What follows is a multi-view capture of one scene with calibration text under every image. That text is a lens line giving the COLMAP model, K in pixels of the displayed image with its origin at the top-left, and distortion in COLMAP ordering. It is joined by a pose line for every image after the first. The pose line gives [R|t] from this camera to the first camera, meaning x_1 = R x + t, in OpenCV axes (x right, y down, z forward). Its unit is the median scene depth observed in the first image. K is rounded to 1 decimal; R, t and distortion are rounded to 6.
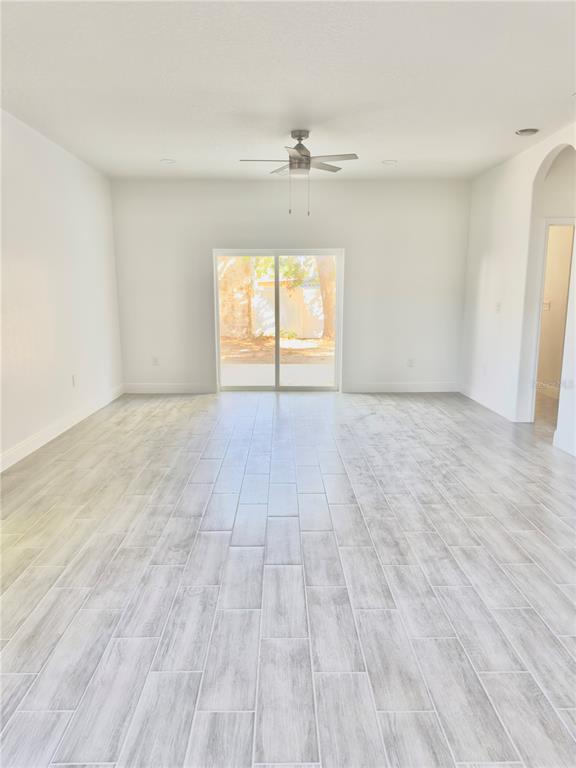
lens RADIAL K [[538.7, 0, 283.2], [0, 538.7, 382.7], [0, 0, 1]] dist [0.120430, -0.161958]
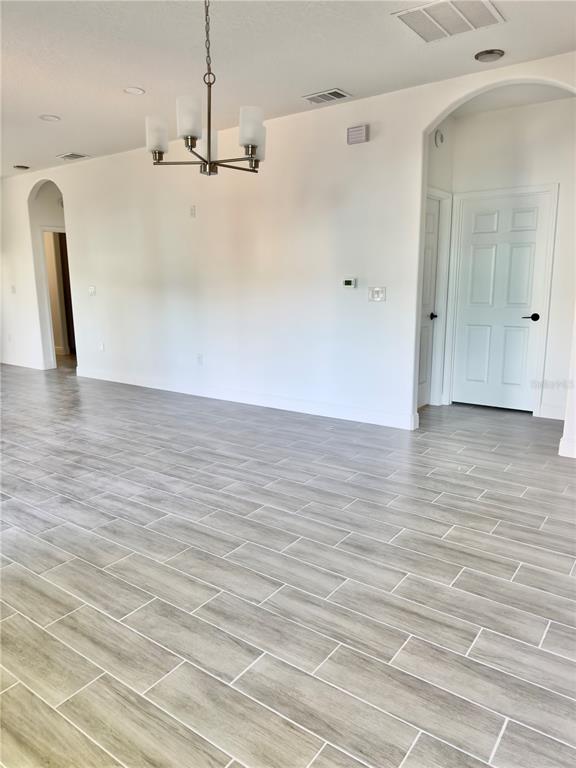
lens RADIAL K [[538.7, 0, 283.2], [0, 538.7, 382.7], [0, 0, 1]] dist [0.120430, -0.161958]
pose [[0.601782, -0.154356, 0.783602, -0.662031], [0.136742, 0.986571, 0.089324, 0.128275], [-0.786867, 0.053398, 0.614808, -0.736134]]
